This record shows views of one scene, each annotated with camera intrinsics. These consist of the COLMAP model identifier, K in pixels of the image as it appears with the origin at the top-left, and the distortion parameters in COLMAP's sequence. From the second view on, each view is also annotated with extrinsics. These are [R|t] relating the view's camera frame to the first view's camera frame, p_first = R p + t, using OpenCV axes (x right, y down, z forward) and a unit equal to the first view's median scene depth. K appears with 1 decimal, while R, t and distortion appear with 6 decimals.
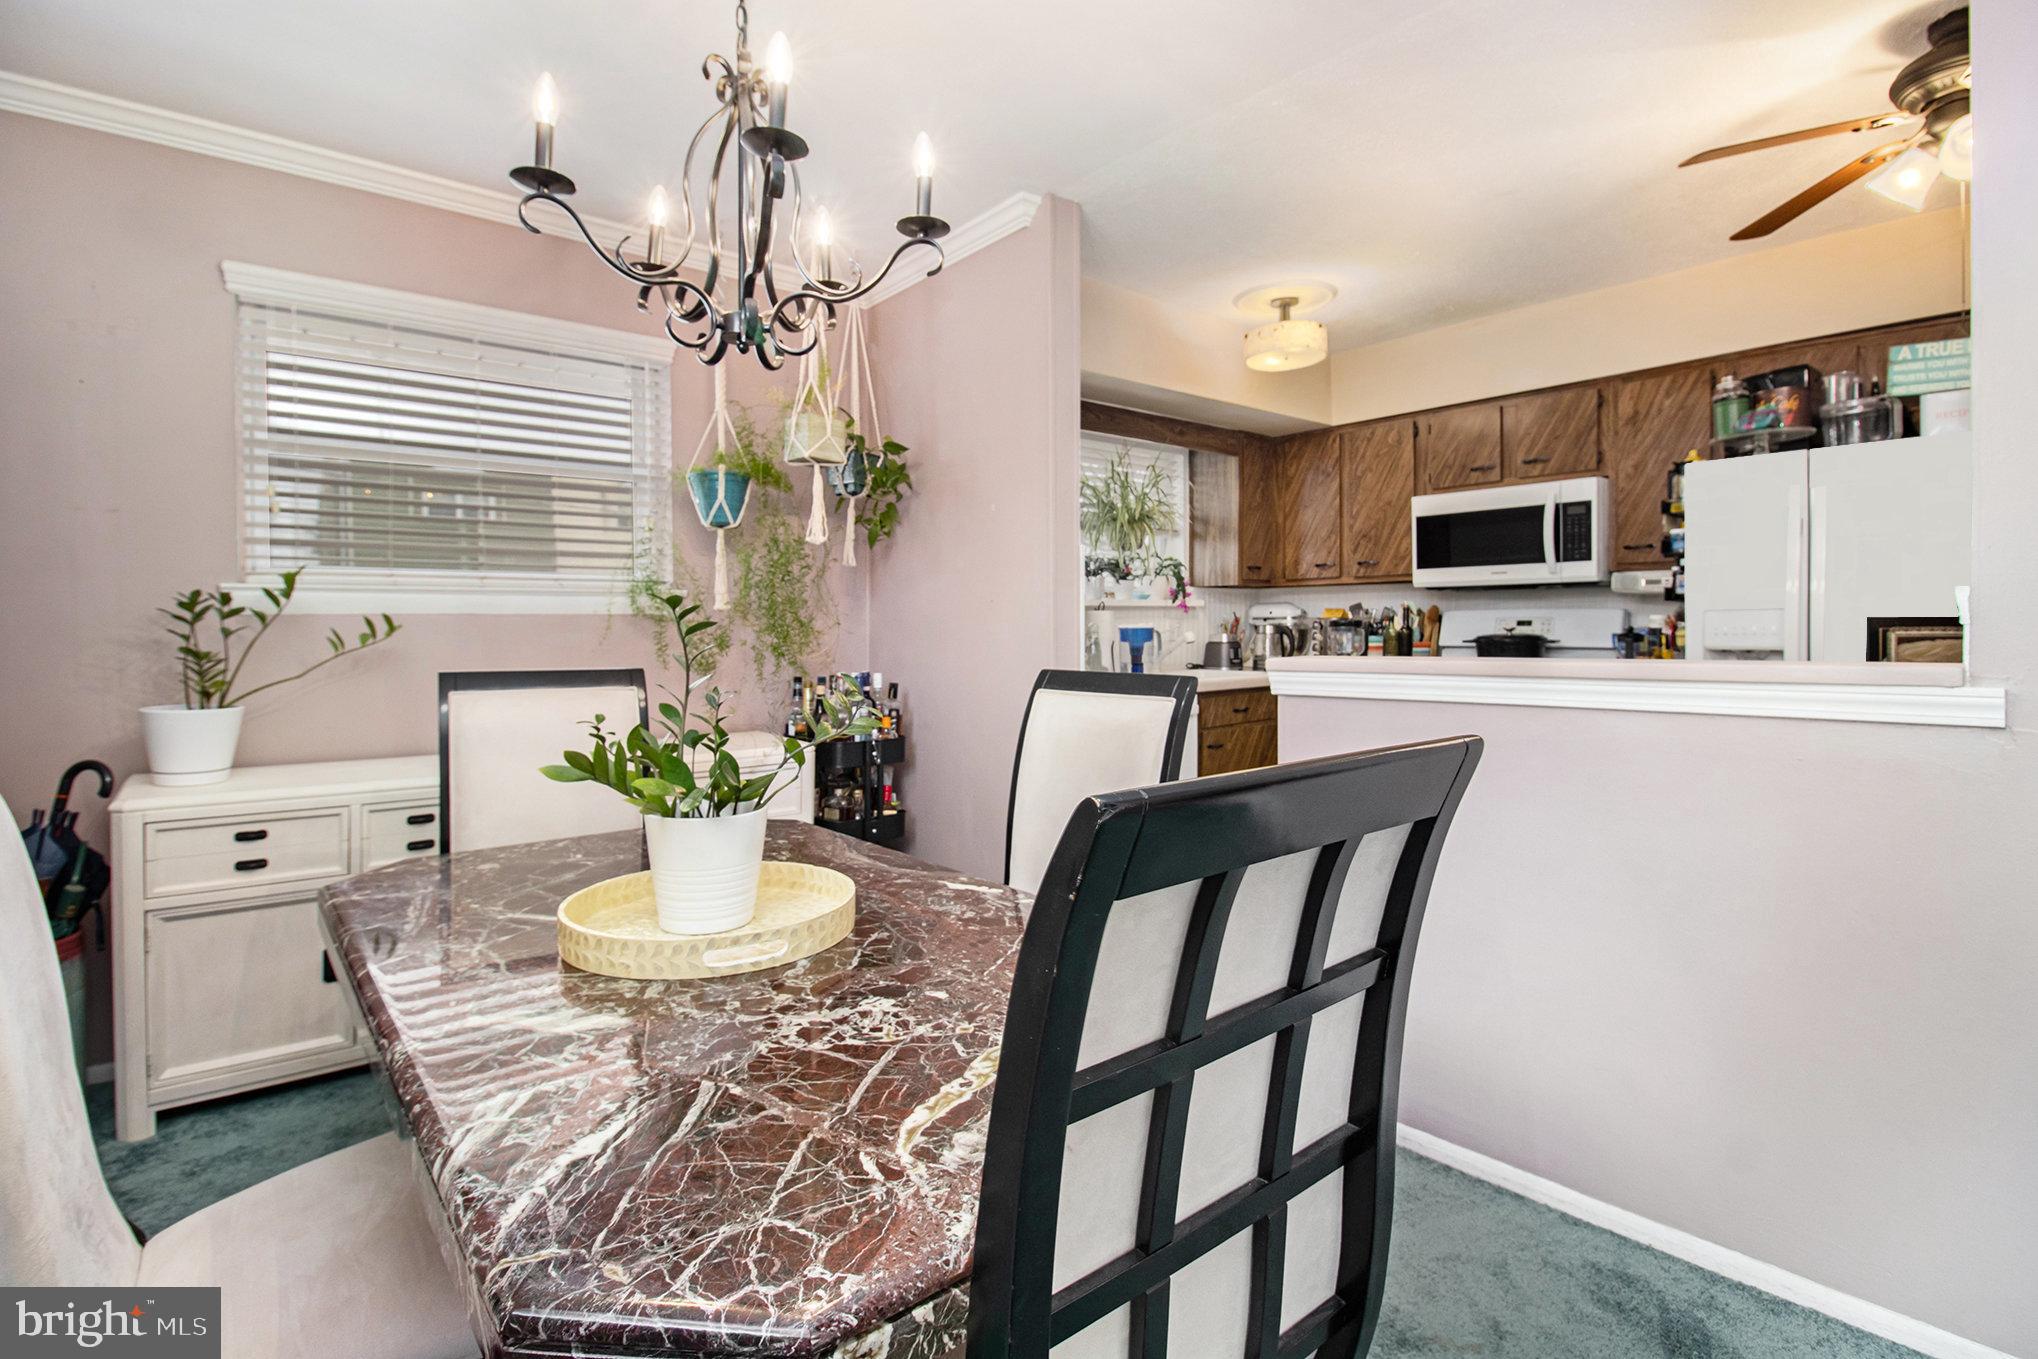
lens RADIAL K [[976.5, 0, 1023.4], [0, 976.5, 627.1], [0, 0, 1]] dist [0.001367, -0.013648]
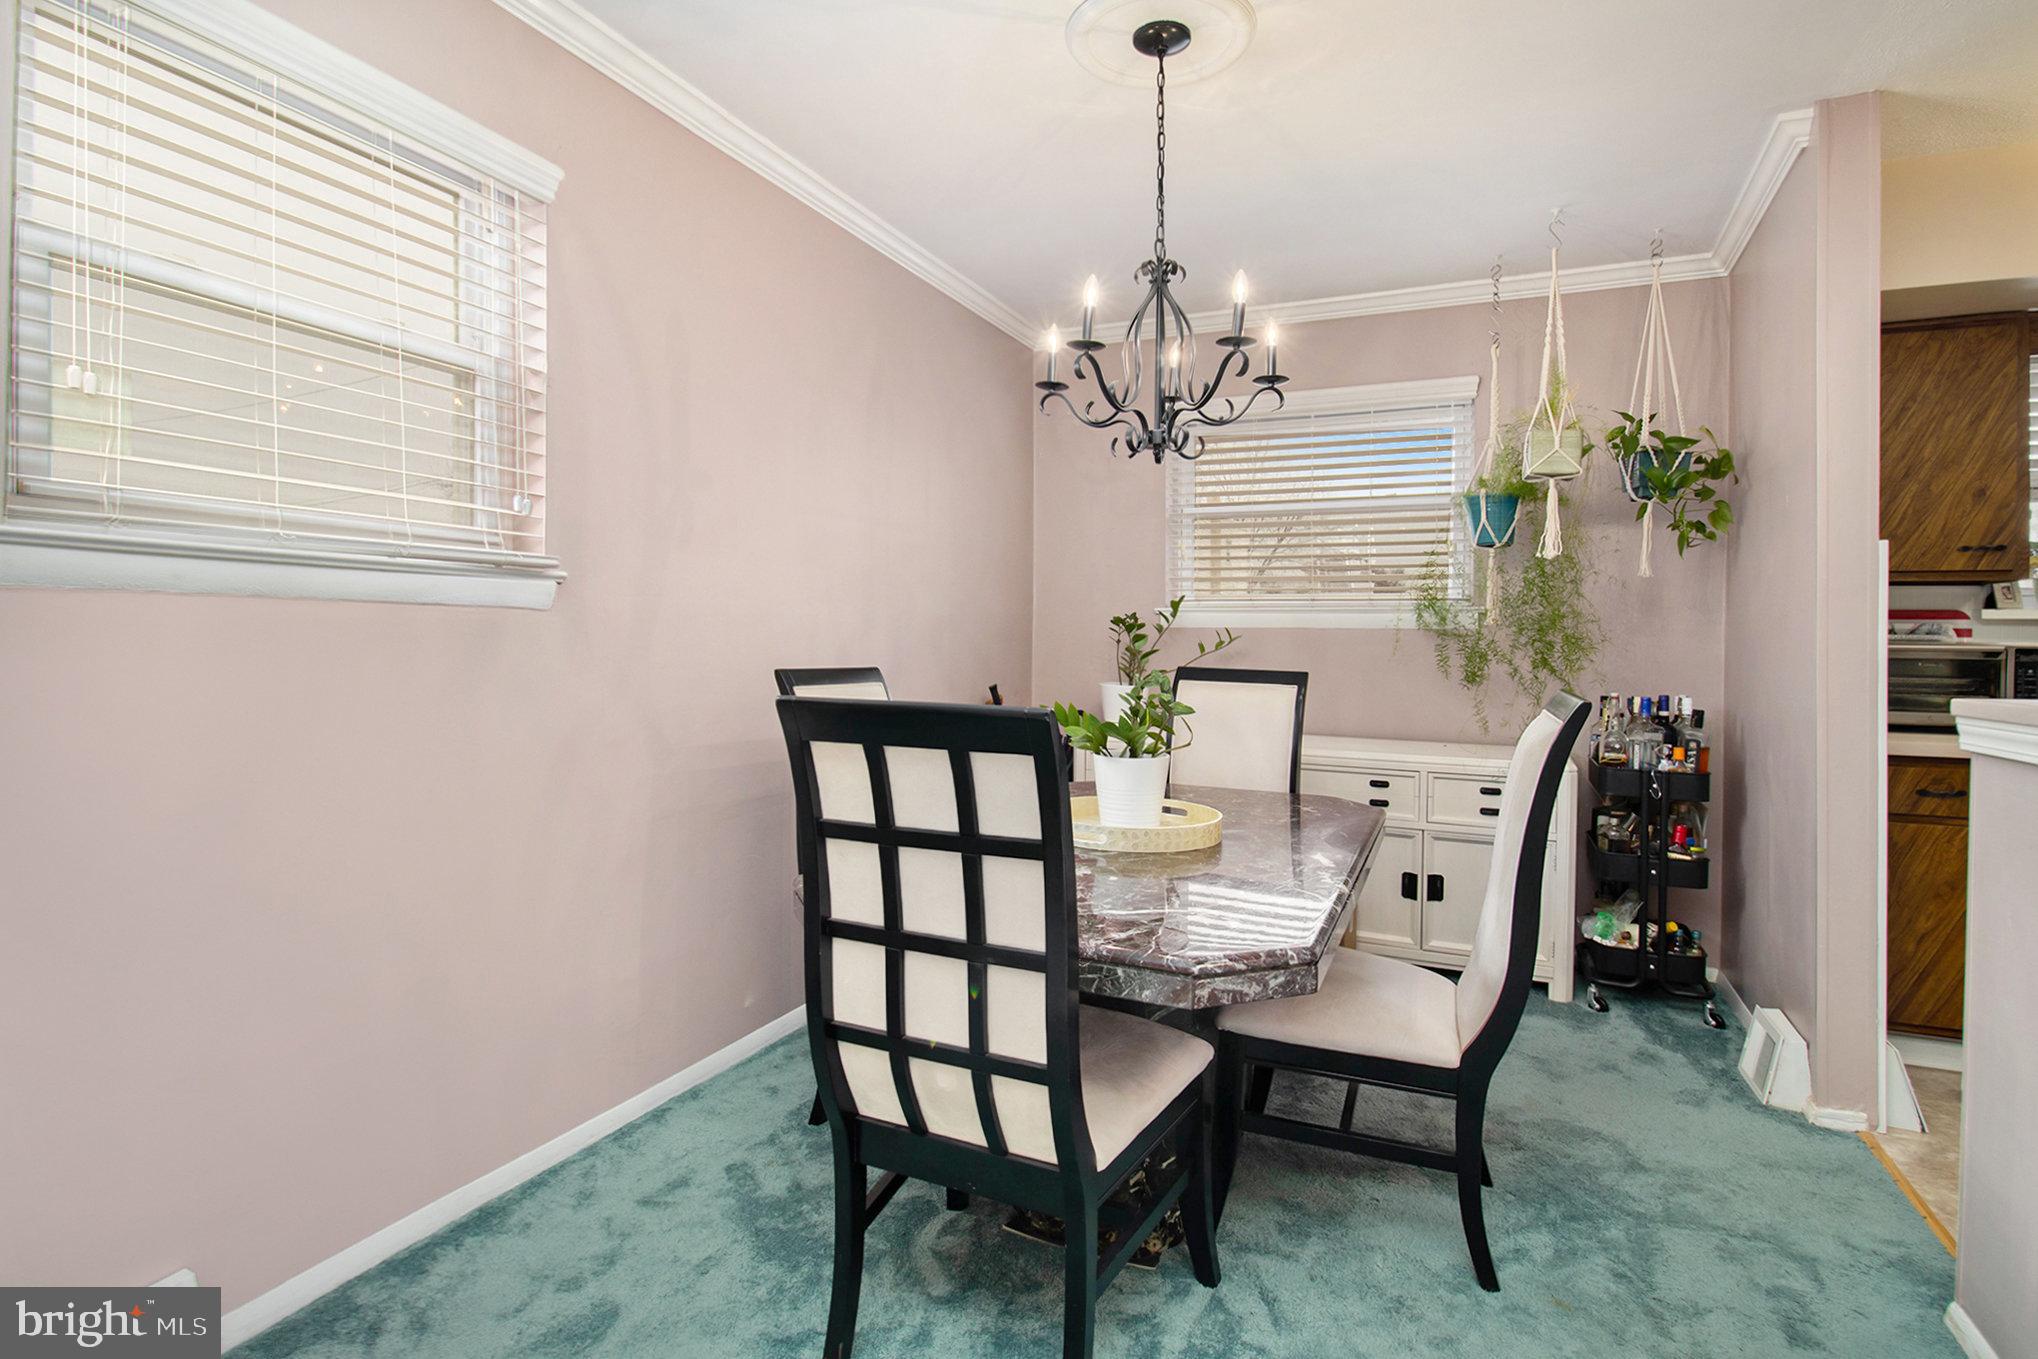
lens RADIAL K [[1033.4, 0, 1027.8], [0, 1033.4, 635.3], [0, 0, 1]] dist [-0.000374, -0.001137]
pose [[0.443669, 0.009455, -0.896141, 0.356408], [-0.017835, 0.999839, 0.001719, 0.000049], [0.896013, 0.015220, 0.443766, 0.046558]]
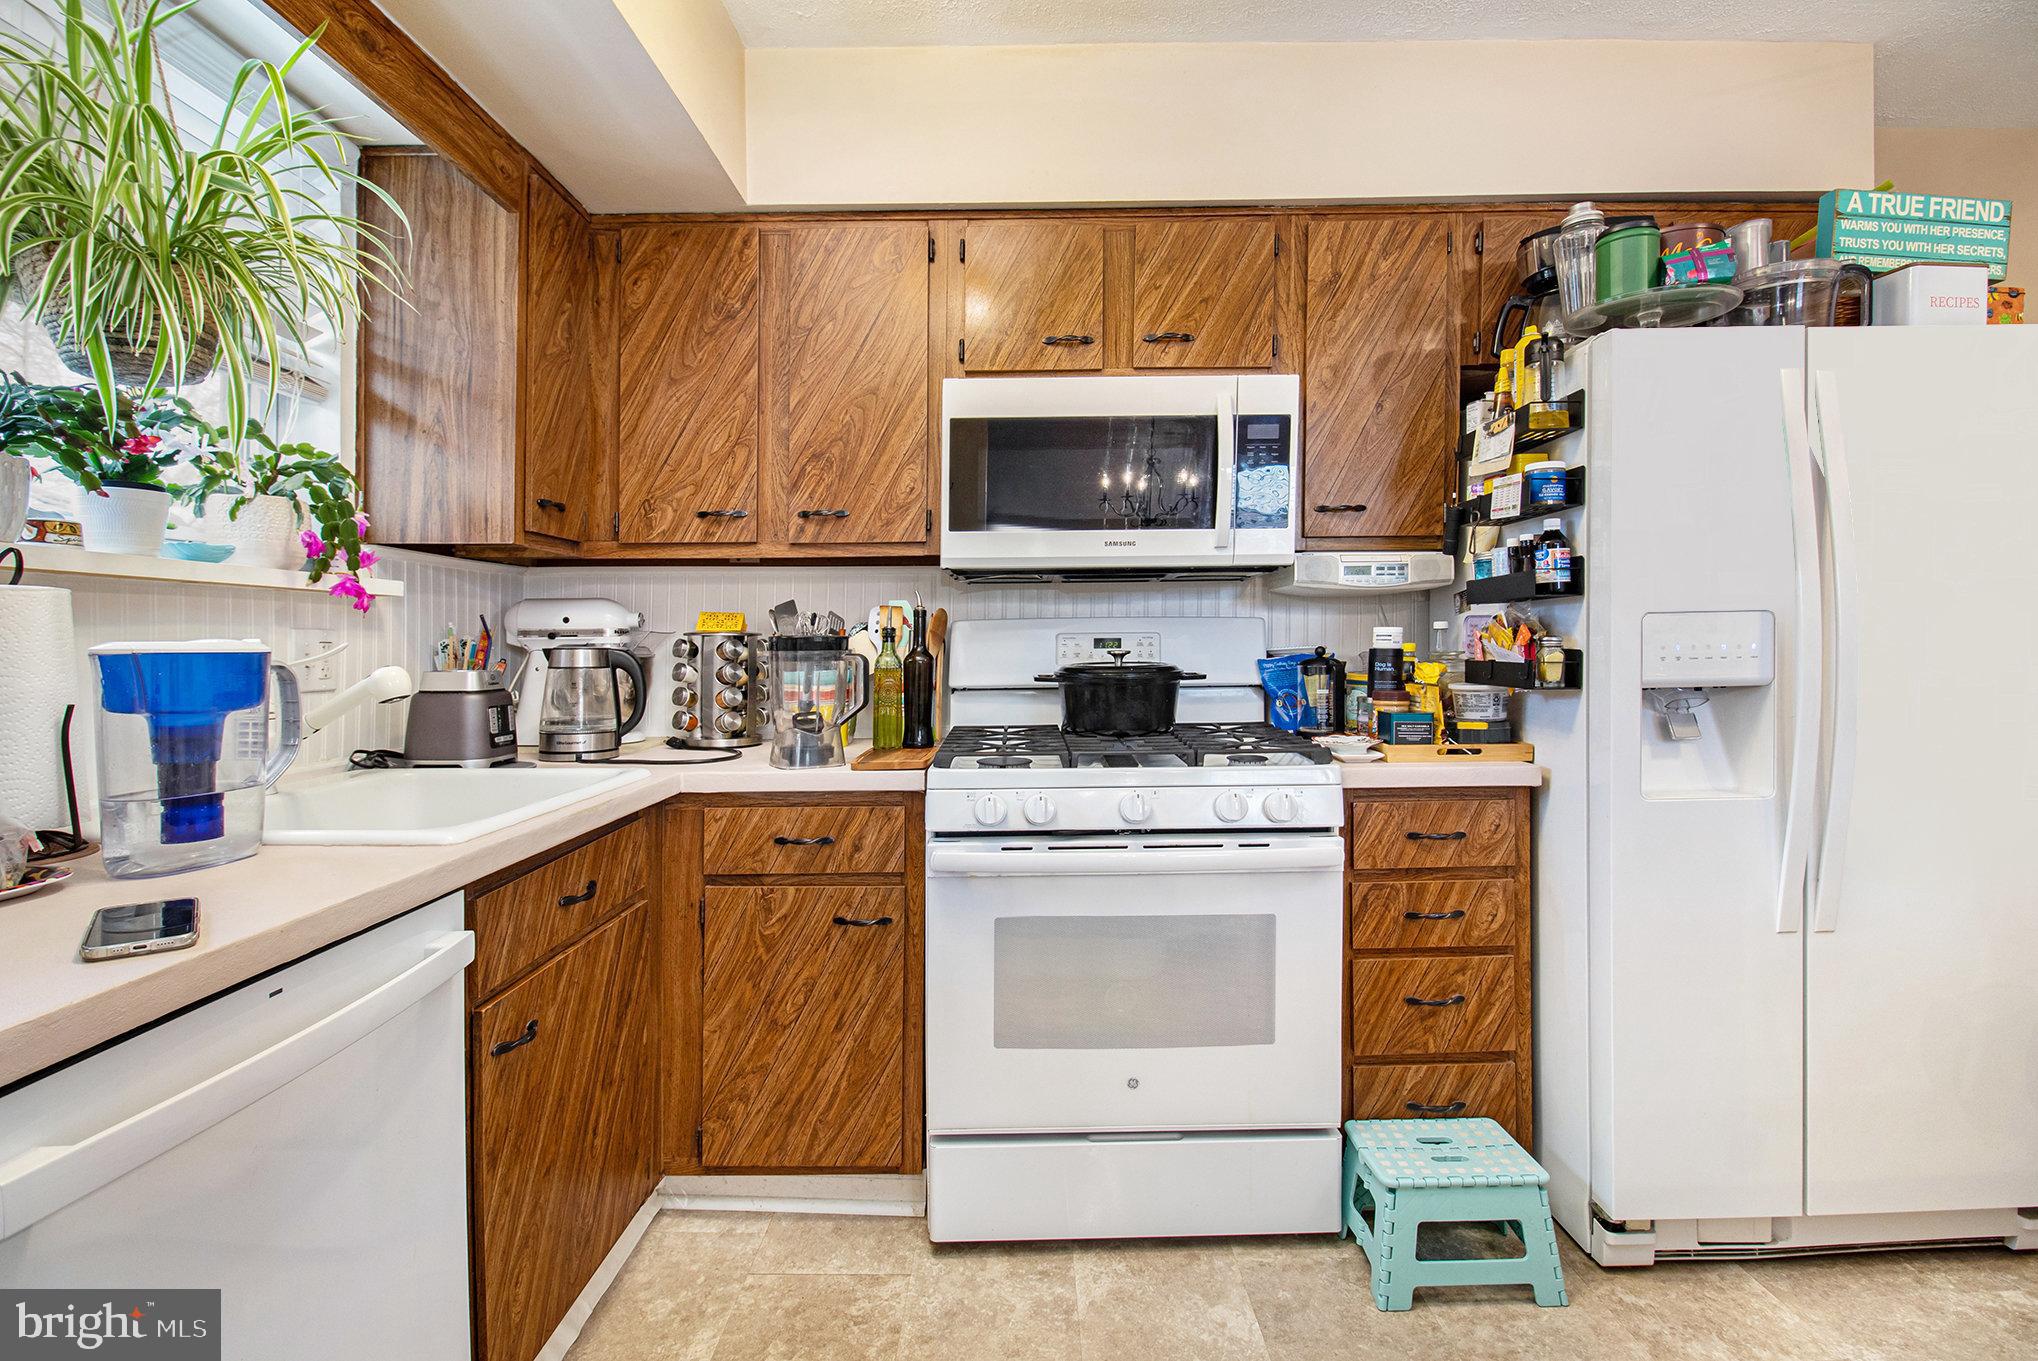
lens RADIAL K [[962.6, 0, 1019.6], [0, 962.6, 649.4], [0, 0, 1]] dist [-0.001404, -0.012017]
pose [[0.653296, 0.001070, 0.757101, 0.072508], [0.004164, 0.999979, -0.005006, 0.002007], [-0.757091, 0.006423, 0.653278, 0.707105]]
